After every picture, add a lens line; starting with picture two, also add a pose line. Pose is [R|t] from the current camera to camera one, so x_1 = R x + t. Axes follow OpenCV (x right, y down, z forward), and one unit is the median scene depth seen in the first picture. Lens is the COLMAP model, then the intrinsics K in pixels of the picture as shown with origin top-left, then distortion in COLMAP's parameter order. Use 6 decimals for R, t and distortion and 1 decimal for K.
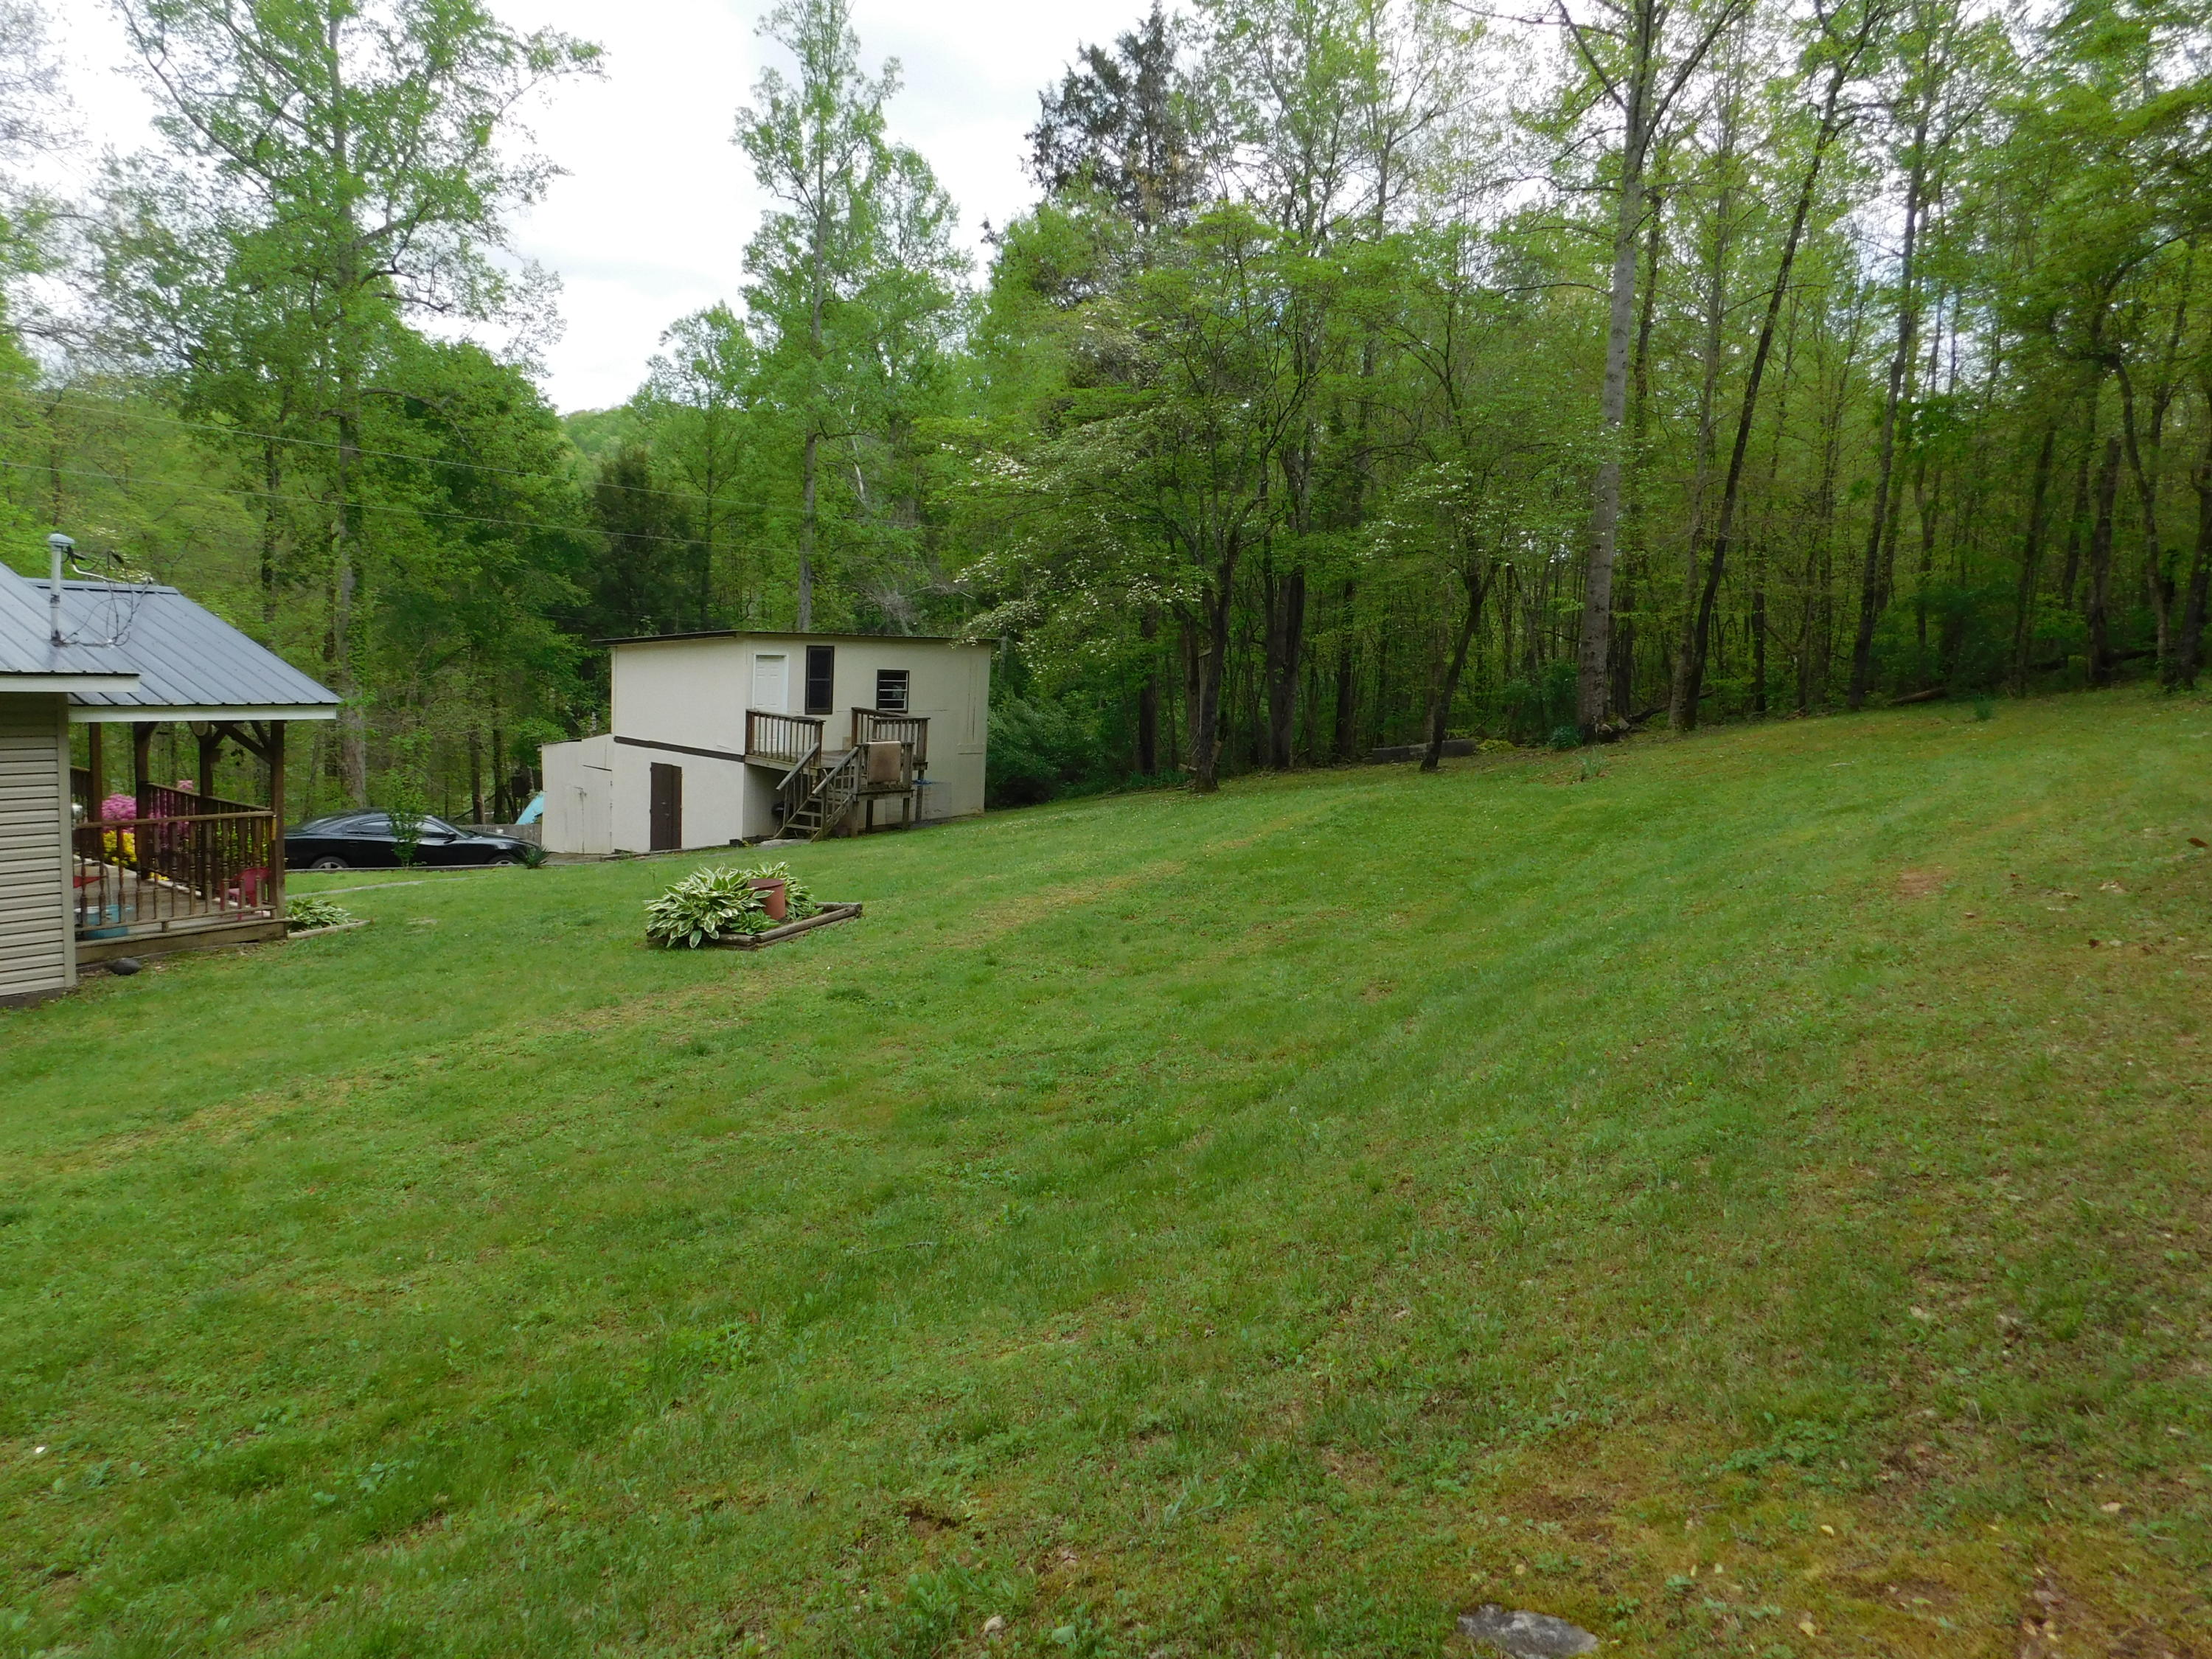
lens RADIAL K [[1559.5, 0, 1106.0], [0, 1559.5, 829.5], [0, 0, 1]] dist [-0.073895, 0.079159]
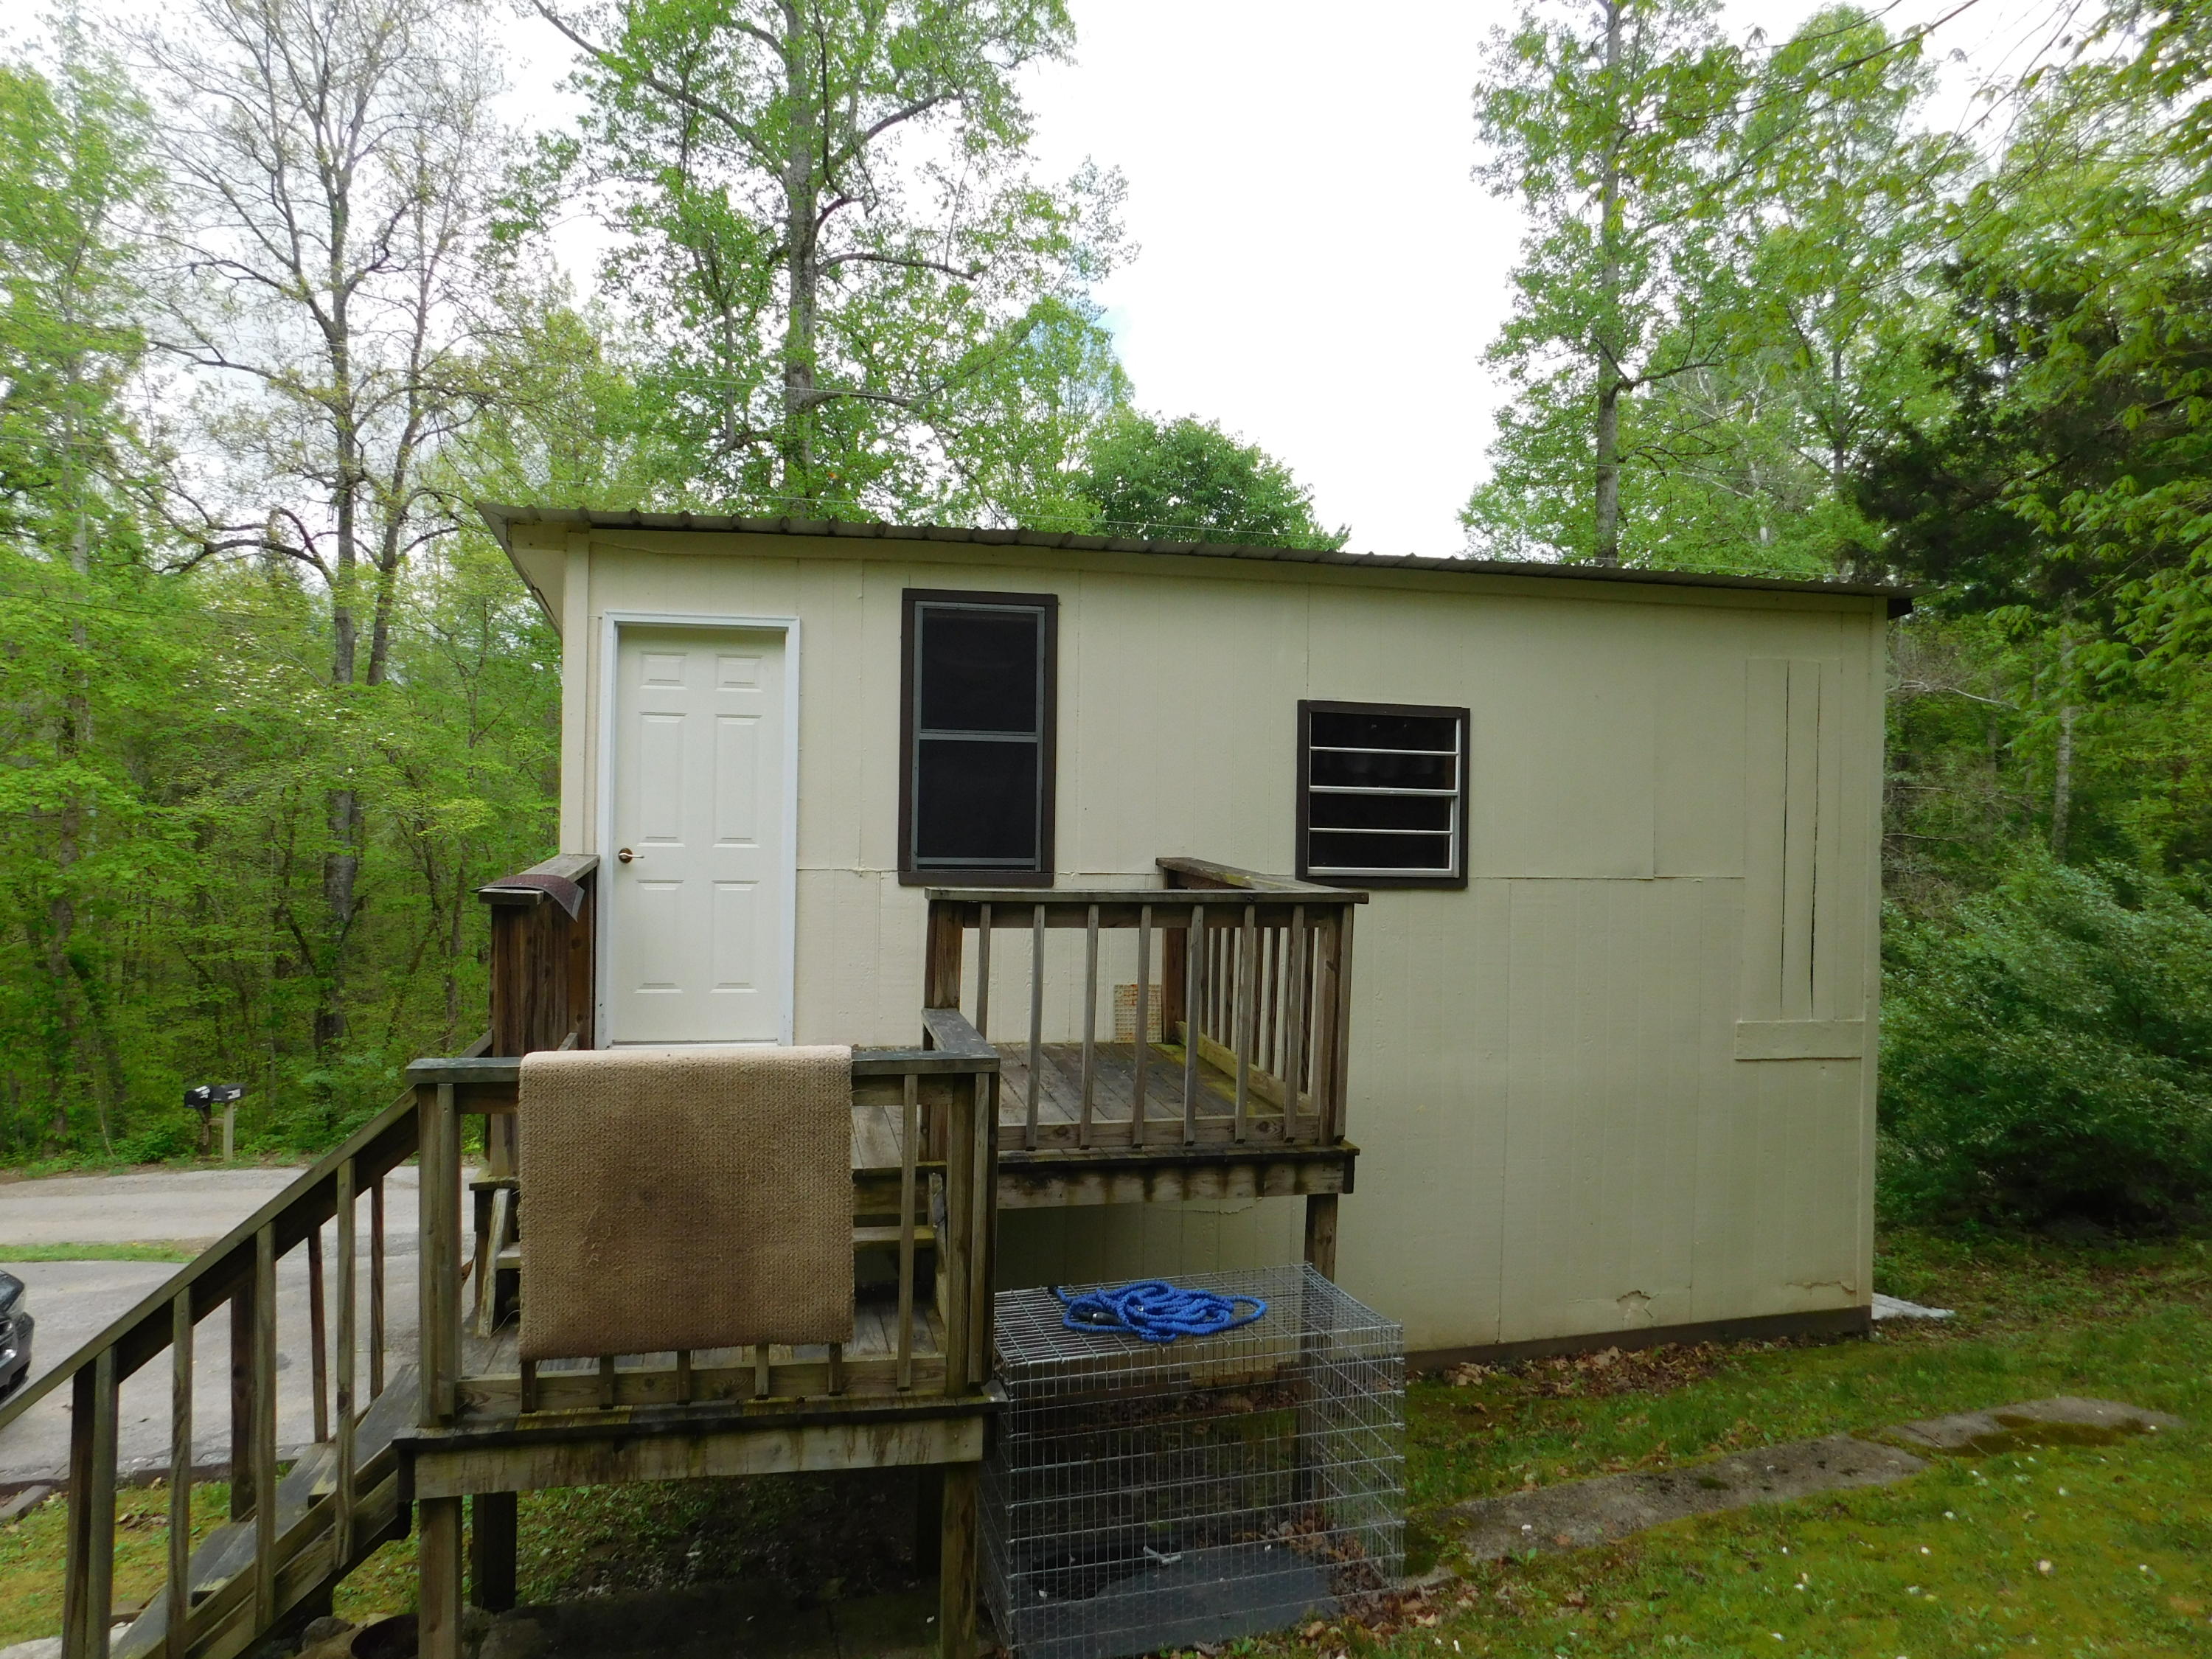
lens RADIAL K [[1455.5, 0, 1106.0], [0, 1455.5, 829.5], [0, 0, 1]] dist [-0.033319, 0.001014]
pose [[0.779967, -0.034545, -0.624867, -0.020510], [-0.056806, 0.990446, -0.125660, -0.035164], [0.623238, 0.133507, 0.770552, 0.531742]]
